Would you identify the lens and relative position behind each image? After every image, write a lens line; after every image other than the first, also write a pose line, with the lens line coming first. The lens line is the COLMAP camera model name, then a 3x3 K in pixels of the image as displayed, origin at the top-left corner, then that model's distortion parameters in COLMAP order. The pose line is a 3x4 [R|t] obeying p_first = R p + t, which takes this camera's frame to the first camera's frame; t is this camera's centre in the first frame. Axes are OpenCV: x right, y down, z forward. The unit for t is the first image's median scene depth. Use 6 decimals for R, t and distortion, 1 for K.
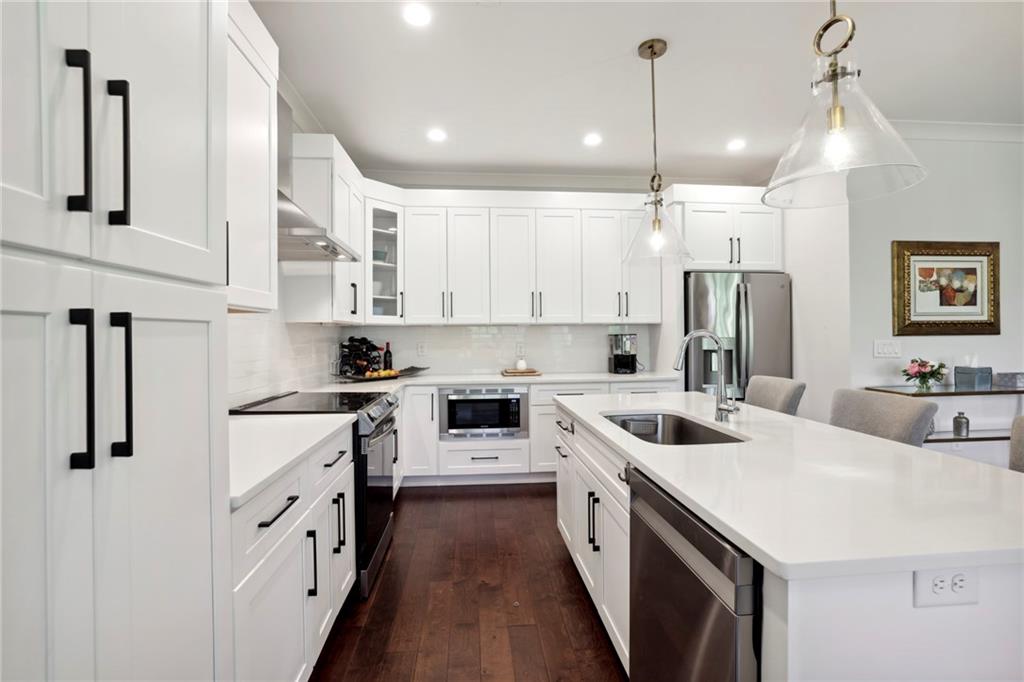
lens RADIAL K [[470.4, 0, 513.7], [0, 470.4, 337.3], [0, 0, 1]] dist [-0.017341, 0.000683]
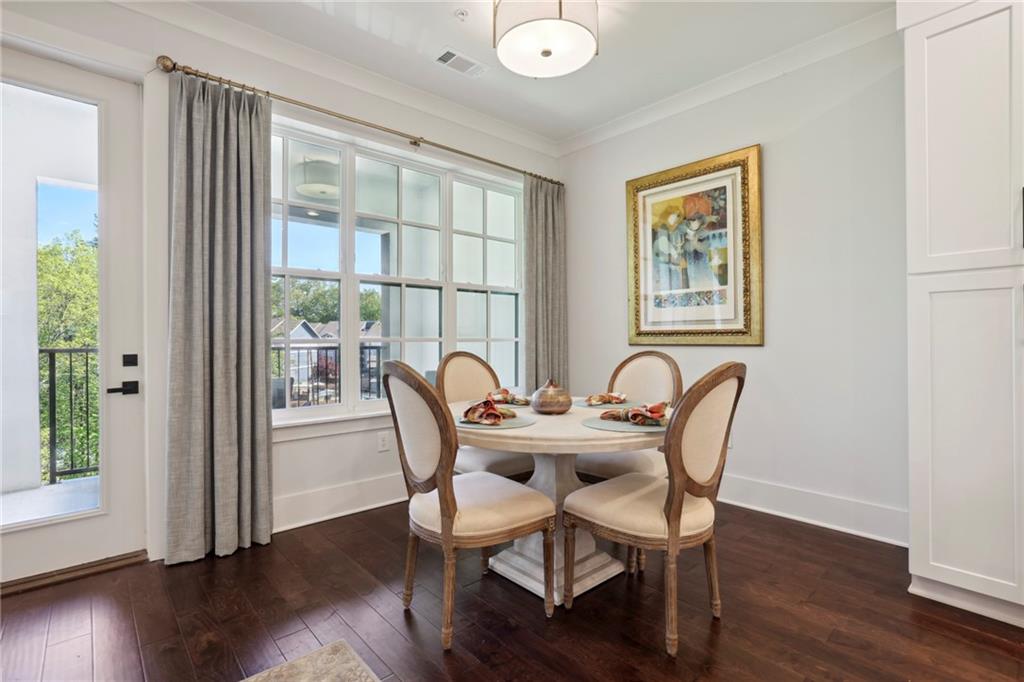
lens RADIAL K [[483.4, 0, 506.3], [0, 483.4, 339.8], [0, 0, 1]] dist [-0.016163, 0.000457]
pose [[-0.807469, 0.012785, -0.589771, 0.558504], [0.007002, 0.999902, 0.012090, 0.036499], [0.589868, 0.005632, -0.807480, 0.266558]]
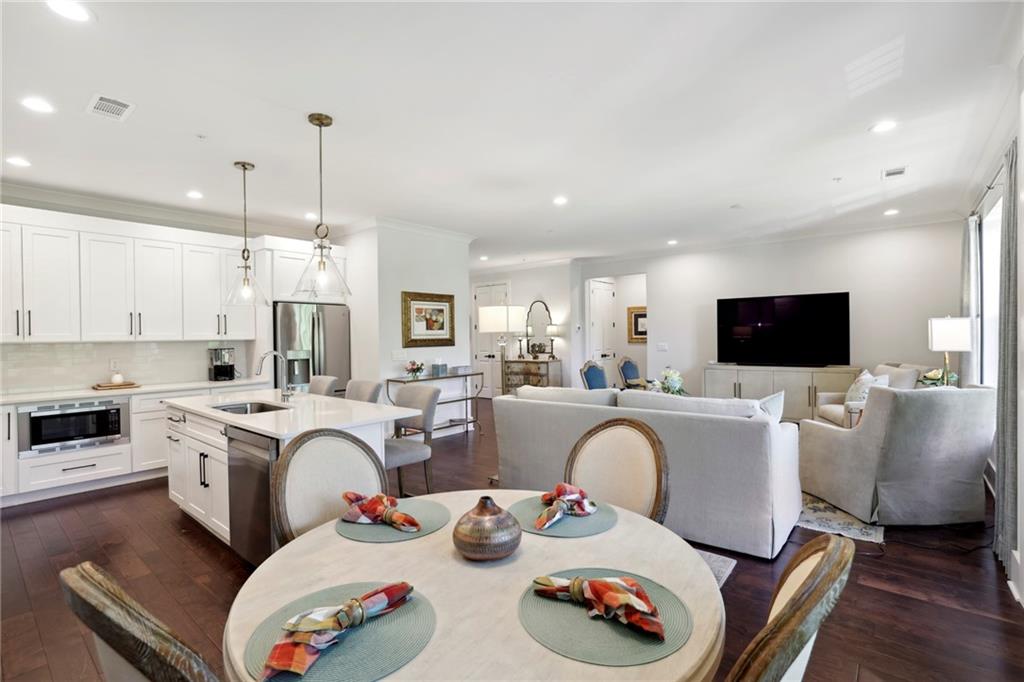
lens RADIAL K [[478.7, 0, 514.9], [0, 478.7, 338.4], [0, 0, 1]] dist [-0.040942, 0.015891]
pose [[0.708252, -0.005733, 0.705937, -0.120113], [0.009593, 0.999953, -0.001504, -0.030082], [-0.705895, 0.007837, 0.708273, -0.515630]]
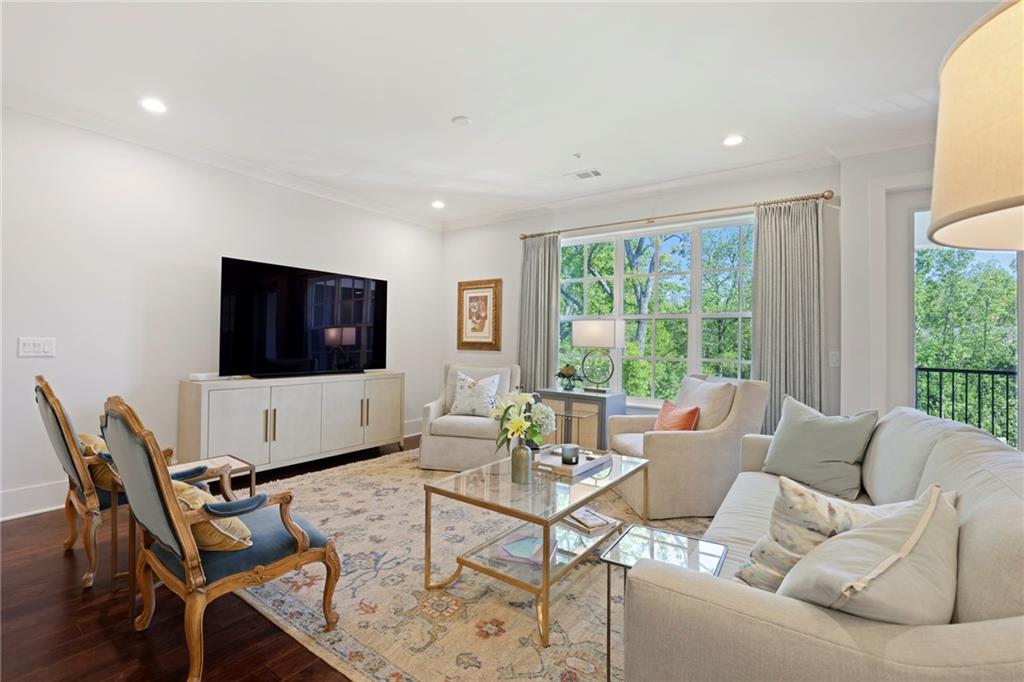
lens RADIAL K [[448.3, 0, 509.7], [0, 448.3, 339.2], [0, 0, 1]] dist [-0.051428, 0.020086]
pose [[-0.755828, -0.002628, 0.654765, 0.812685], [-0.009957, 0.999922, -0.007479, -0.004264], [-0.654694, -0.012172, -0.755796, 0.671902]]
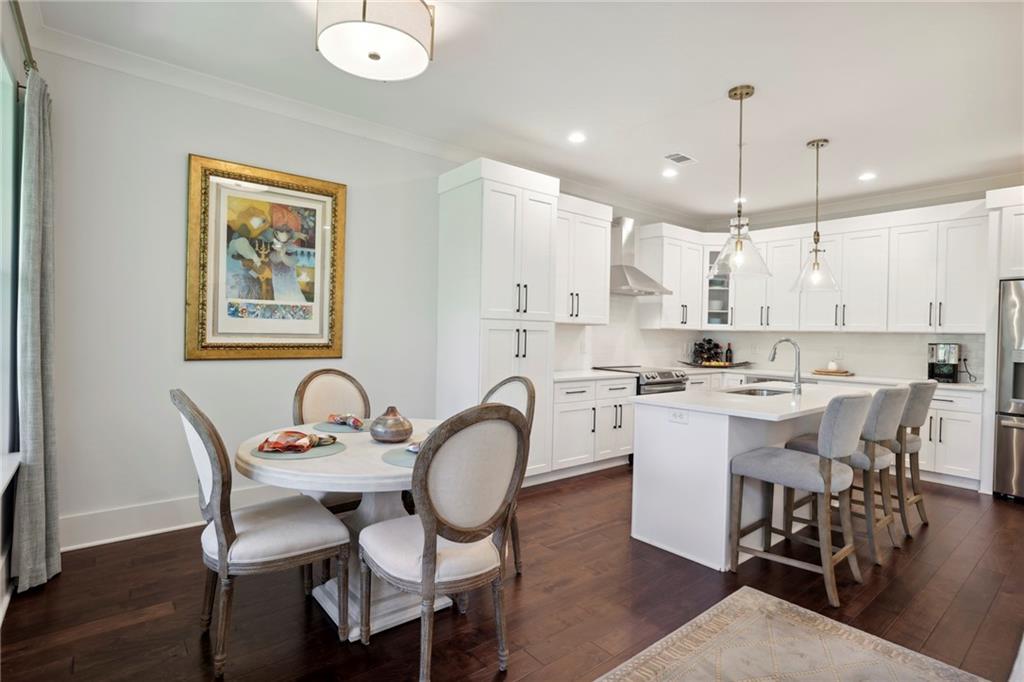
lens RADIAL K [[519.7, 0, 511.1], [0, 519.7, 335.3], [0, 0, 1]] dist [-0.045863, 0.032794]
pose [[0.563601, 0.024450, -0.825686, 0.774913], [-0.030224, 0.999503, 0.008966, -0.007431], [0.825494, 0.019902, 0.564059, -0.480936]]
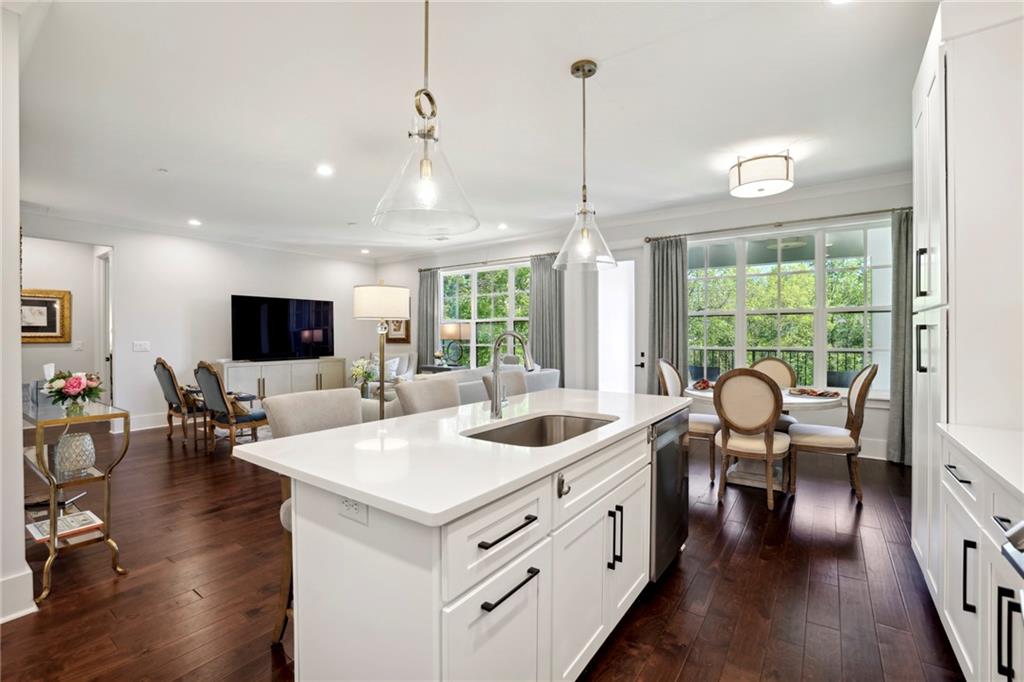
lens RADIAL K [[448.3, 0, 509.7], [0, 448.3, 339.2], [0, 0, 1]] dist [-0.051428, 0.020086]
pose [[-0.757250, 0.006340, 0.653095, -0.129247], [0.013426, 0.999893, 0.005862, -0.004454], [-0.652987, 0.013208, -0.757254, 0.988911]]
